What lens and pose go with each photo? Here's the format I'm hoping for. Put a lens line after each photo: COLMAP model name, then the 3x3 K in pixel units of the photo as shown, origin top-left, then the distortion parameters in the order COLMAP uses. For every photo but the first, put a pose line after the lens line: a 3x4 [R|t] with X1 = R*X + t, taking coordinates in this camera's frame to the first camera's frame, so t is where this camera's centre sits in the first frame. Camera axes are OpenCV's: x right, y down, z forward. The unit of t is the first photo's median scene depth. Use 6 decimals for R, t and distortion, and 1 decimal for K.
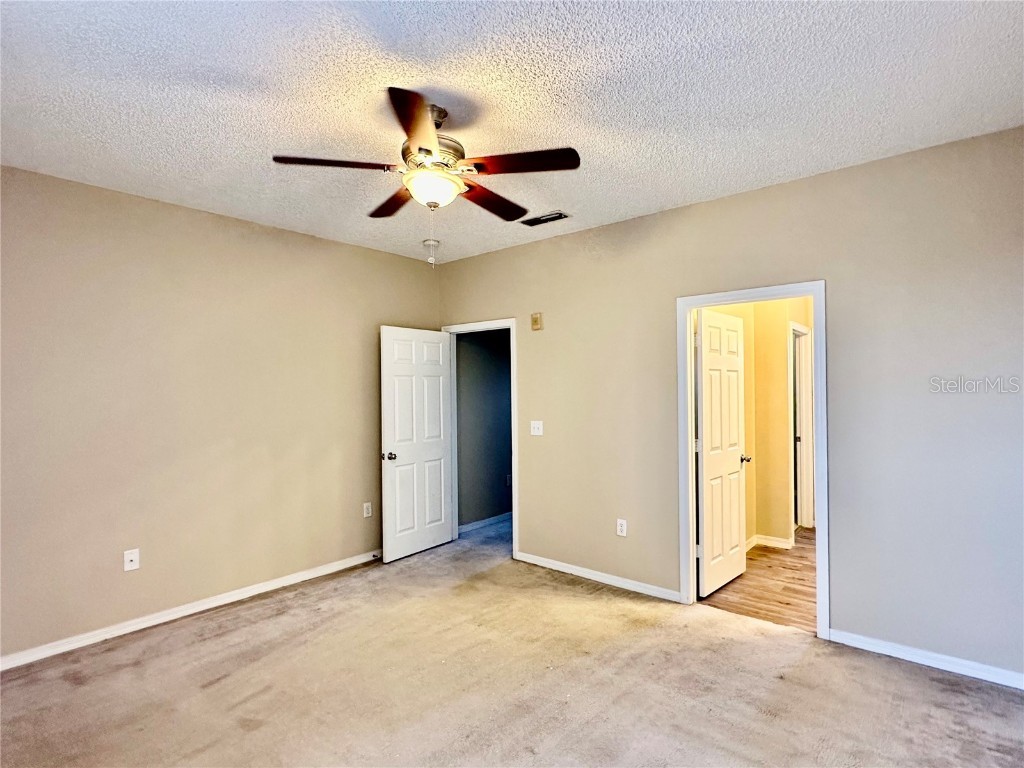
lens RADIAL K [[533.2, 0, 511.8], [0, 533.2, 383.8], [0, 0, 1]] dist [-0.001641, -0.000555]
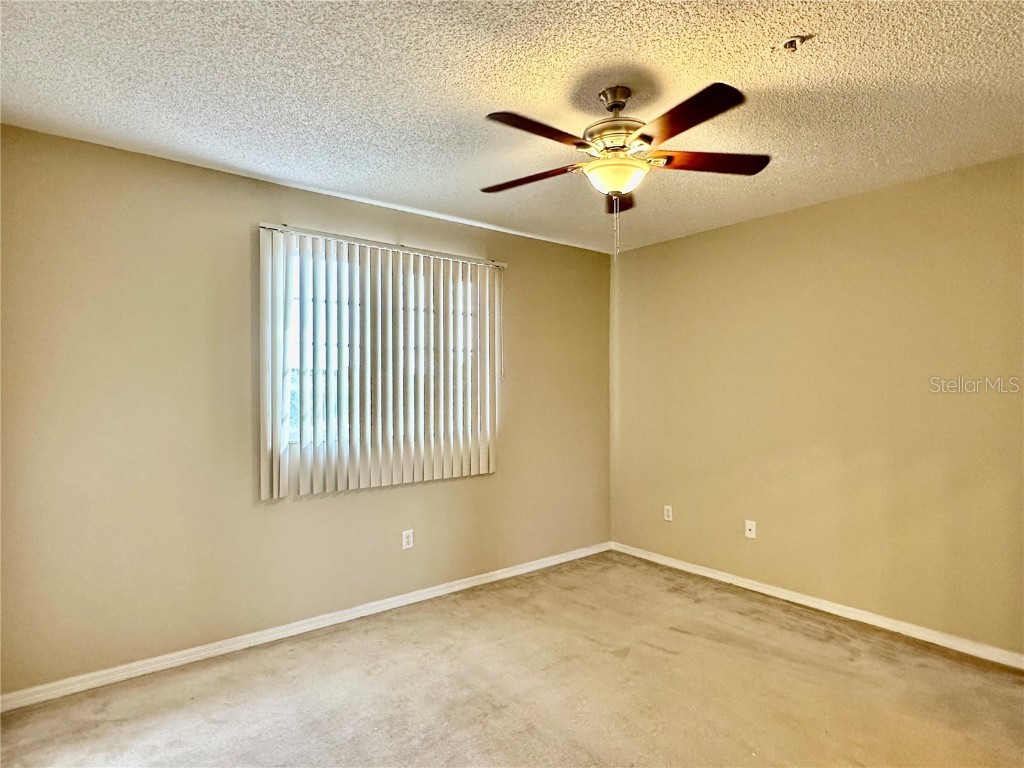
lens RADIAL K [[567.0, 0, 512.1], [0, 567.0, 388.6], [0, 0, 1]] dist [-0.000285, 0.000680]
pose [[-0.227226, 0.001824, -0.973840, 0.632719], [0.017042, 0.999853, -0.002104, 0.012127], [0.973693, -0.017074, -0.227224, 0.776291]]
